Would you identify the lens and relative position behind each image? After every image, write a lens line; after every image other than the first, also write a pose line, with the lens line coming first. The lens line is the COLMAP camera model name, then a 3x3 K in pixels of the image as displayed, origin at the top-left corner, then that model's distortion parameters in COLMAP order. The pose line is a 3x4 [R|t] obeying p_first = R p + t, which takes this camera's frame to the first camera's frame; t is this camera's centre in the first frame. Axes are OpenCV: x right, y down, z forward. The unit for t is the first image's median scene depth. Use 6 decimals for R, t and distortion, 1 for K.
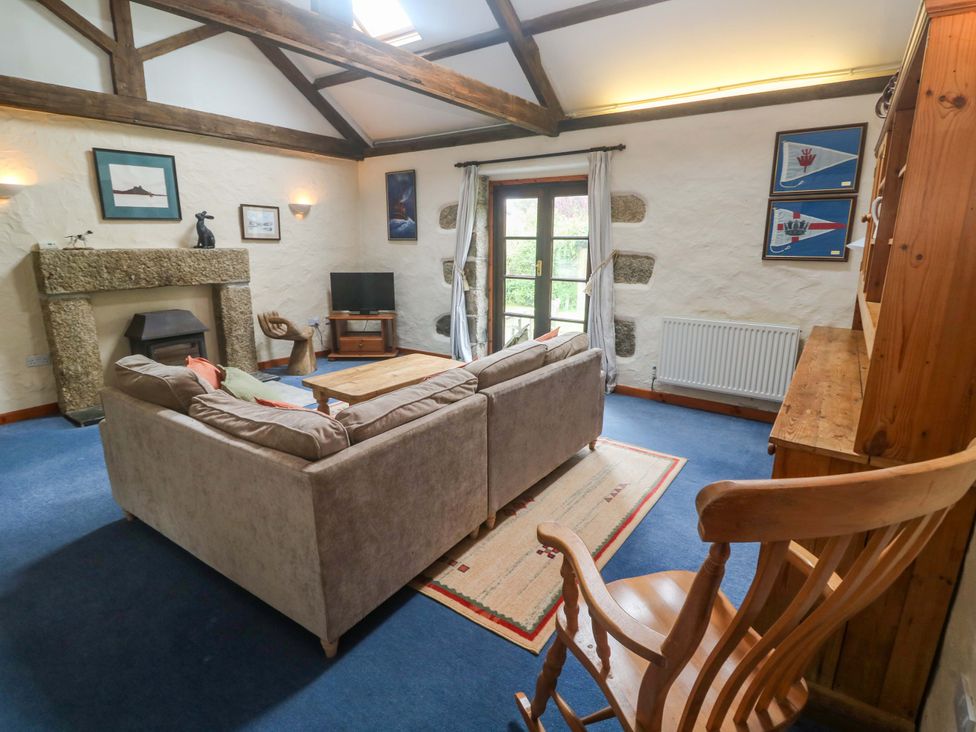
lens RADIAL K [[505.3, 0, 493.9], [0, 505.3, 363.2], [0, 0, 1]] dist [-0.002242, -0.010428]
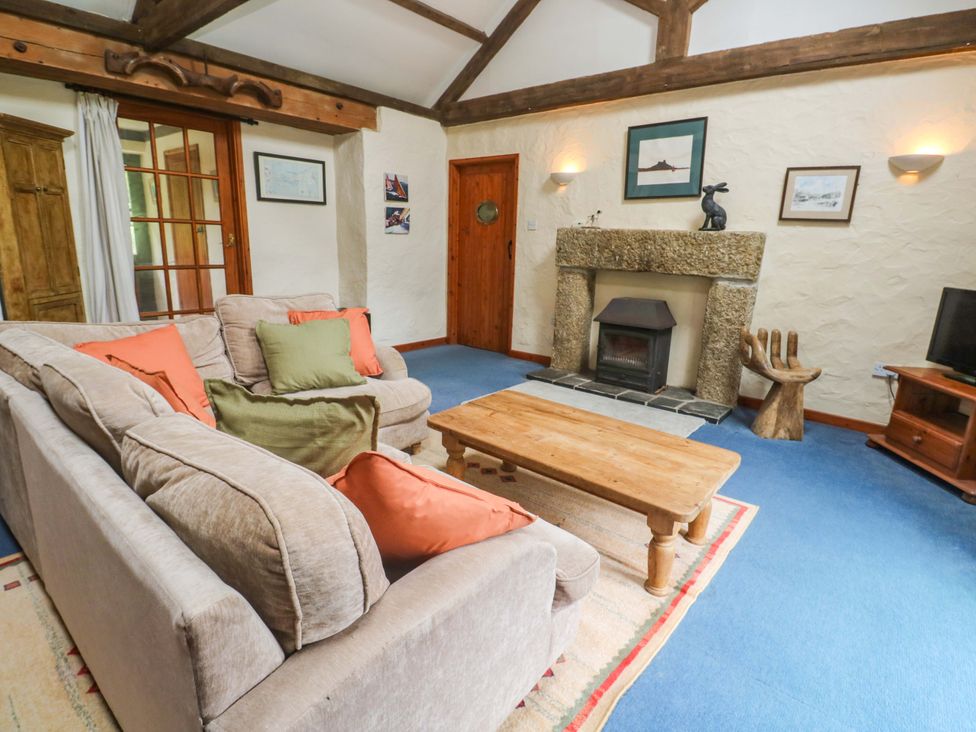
lens RADIAL K [[505.3, 0, 496.8], [0, 505.3, 360.6], [0, 0, 1]] dist [-0.002242, -0.010428]
pose [[-0.059797, 0.225034, -0.972514, 0.264487], [-0.268869, 0.934620, 0.232798, -0.139276], [0.961319, 0.275400, 0.004617, 0.766850]]
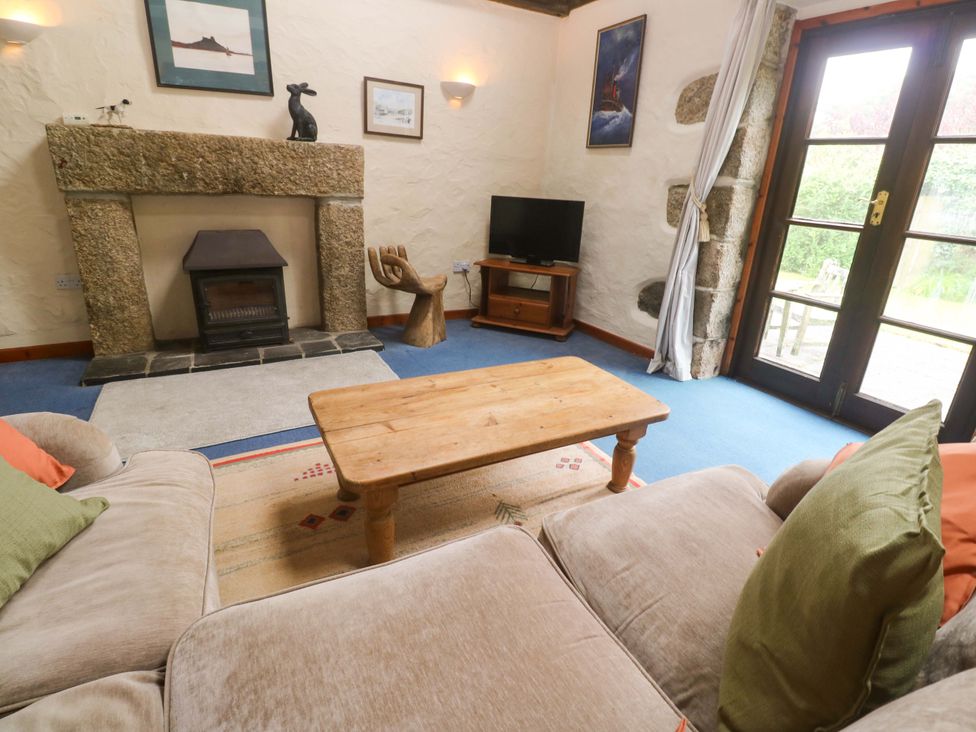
lens RADIAL K [[505.3, 0, 496.5], [0, 505.3, 358.3], [0, 0, 1]] dist [-0.002242, -0.010428]
pose [[0.902668, 0.183125, -0.389430, -0.025888], [-0.144429, 0.981370, 0.126703, -0.069982], [0.405377, -0.058126, 0.912300, 0.496997]]
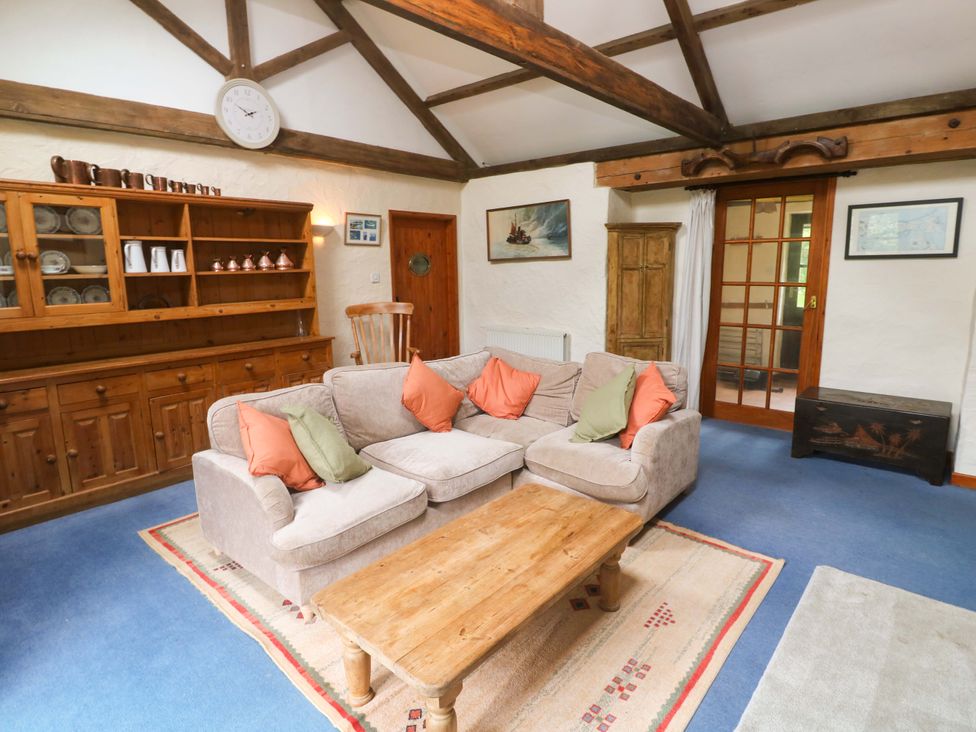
lens RADIAL K [[543.6, 0, 505.7], [0, 543.6, 364.5], [0, 0, 1]] dist [-0.008256, -0.003199]
pose [[-0.996823, -0.010017, 0.079014, -0.215544], [0.023318, 0.911889, 0.409775, -0.301940], [-0.076156, 0.410316, -0.908758, 1.188483]]
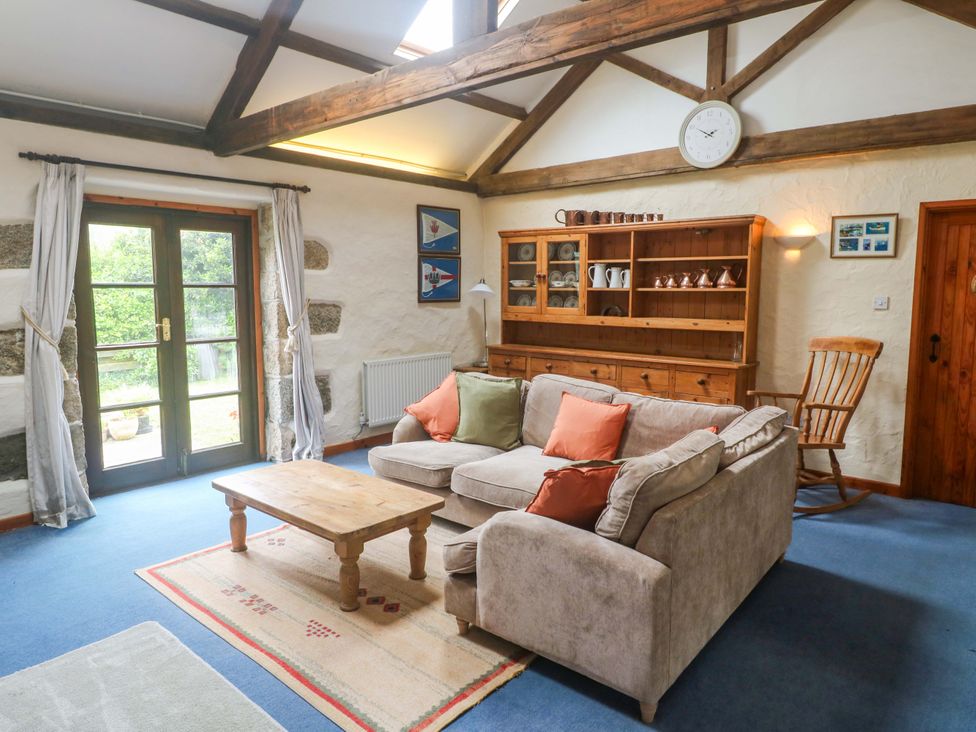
lens RADIAL K [[641.8, 0, 491.0], [0, 641.8, 361.6], [0, 0, 1]] dist [0.001443, -0.001280]
pose [[0.091435, -0.124229, 0.988032, -0.844839], [0.232821, 0.967356, 0.100084, -0.151123], [-0.968212, 0.220883, 0.117373, 0.560506]]
